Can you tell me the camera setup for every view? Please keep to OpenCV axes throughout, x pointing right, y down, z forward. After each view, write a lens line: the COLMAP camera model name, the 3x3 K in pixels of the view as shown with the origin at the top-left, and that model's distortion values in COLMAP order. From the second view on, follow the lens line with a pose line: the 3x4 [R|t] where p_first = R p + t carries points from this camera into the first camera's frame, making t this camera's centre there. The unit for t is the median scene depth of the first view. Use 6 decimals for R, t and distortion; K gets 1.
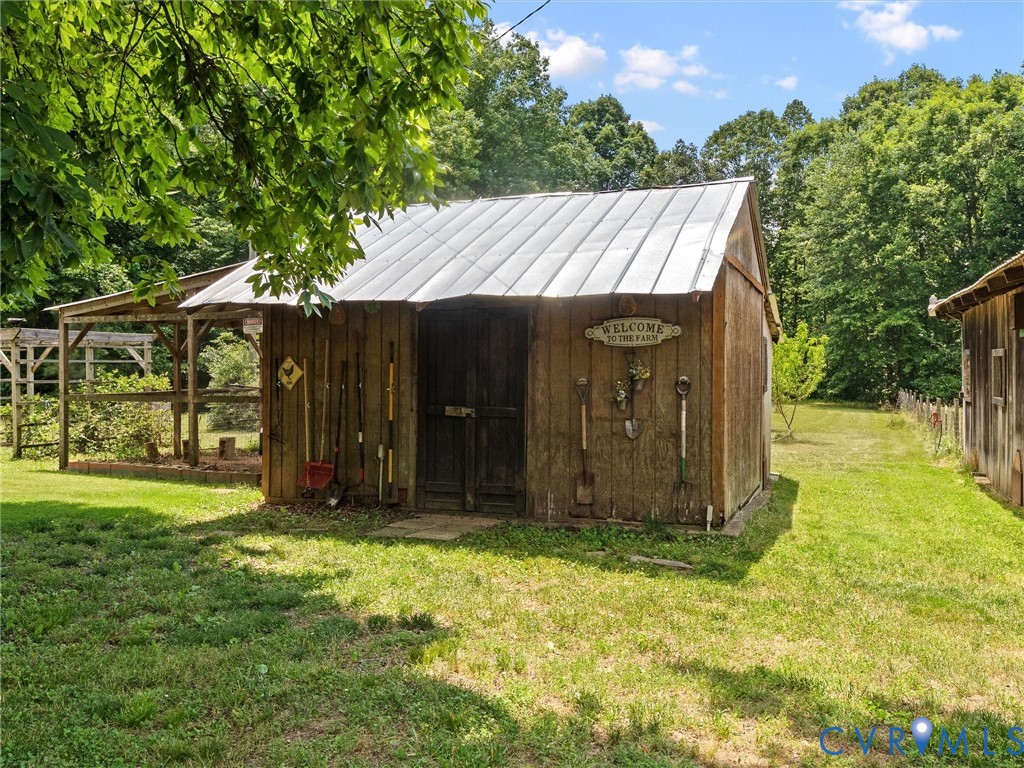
lens RADIAL K [[866.1, 0, 511.8], [0, 866.1, 370.9], [0, 0, 1]] dist [0.002331, -0.008078]
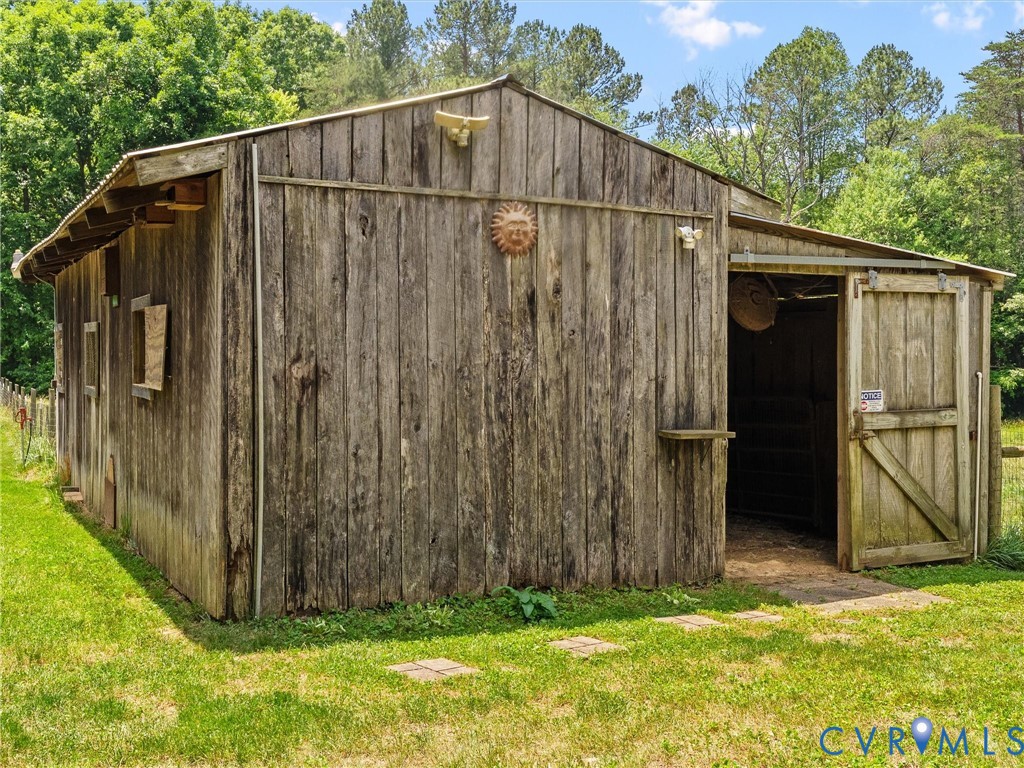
lens RADIAL K [[866.1, 0, 511.8], [0, 866.1, 370.9], [0, 0, 1]] dist [0.002331, -0.008078]
pose [[0.632792, -0.007359, 0.774286, 0.164235], [-0.001556, 0.999941, 0.010775, 0.006695], [-0.774320, -0.008023, 0.632744, 0.186324]]
